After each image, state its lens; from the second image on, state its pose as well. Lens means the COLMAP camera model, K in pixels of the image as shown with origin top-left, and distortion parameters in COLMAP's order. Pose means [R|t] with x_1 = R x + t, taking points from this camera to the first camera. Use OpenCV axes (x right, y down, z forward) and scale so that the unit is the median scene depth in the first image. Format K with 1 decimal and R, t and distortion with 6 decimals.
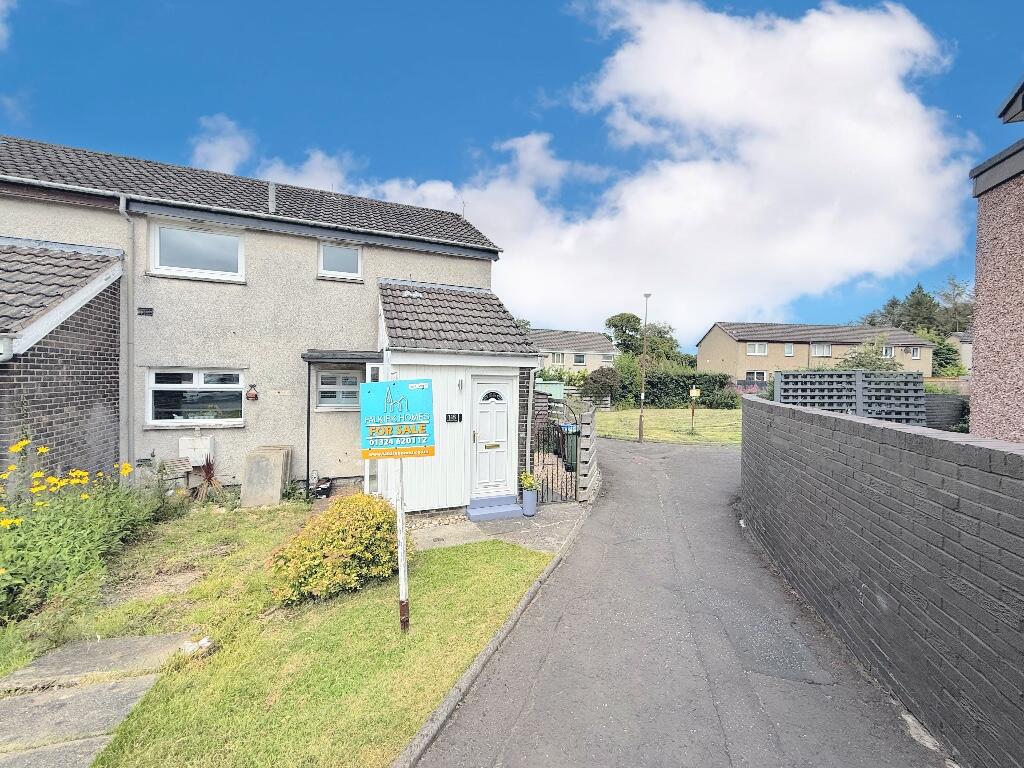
lens RADIAL K [[409.0, 0, 510.8], [0, 409.0, 383.7], [0, 0, 1]] dist [0.000809, 0.000114]
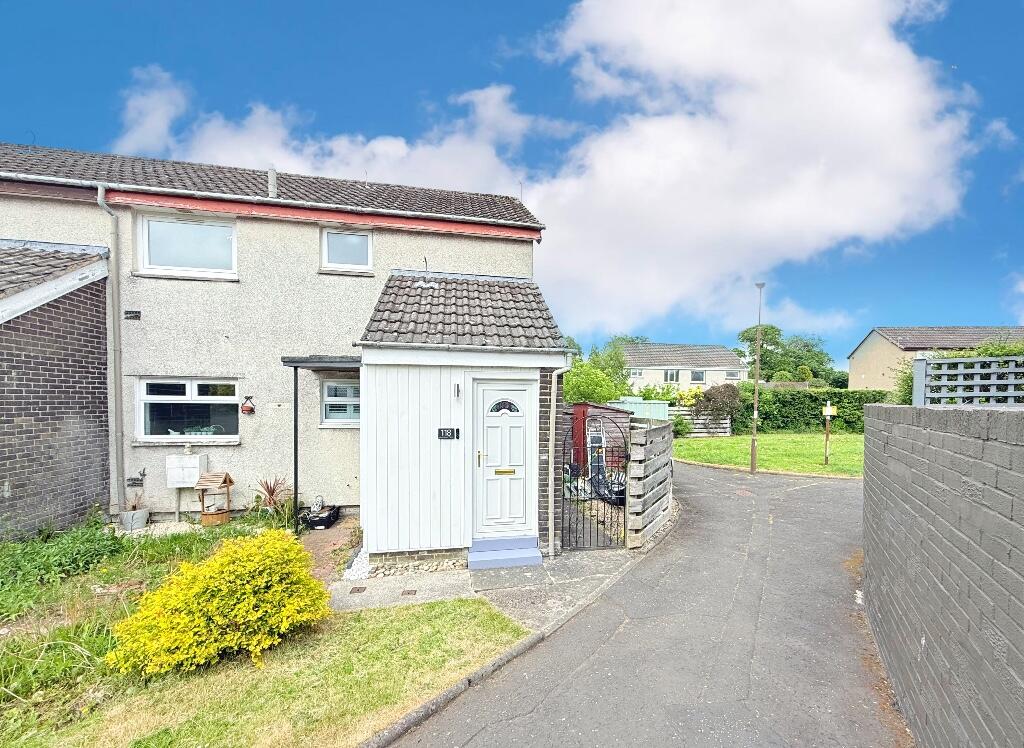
lens RADIAL K [[446.2, 0, 543.9], [0, 446.2, 413.9], [0, 0, 1]] dist [0.003386, 0.000339]
pose [[0.983694, -0.003374, -0.179818, 0.171547], [0.005875, 0.999893, 0.013378, 0.032846], [0.179754, -0.014216, 0.983609, 0.185177]]
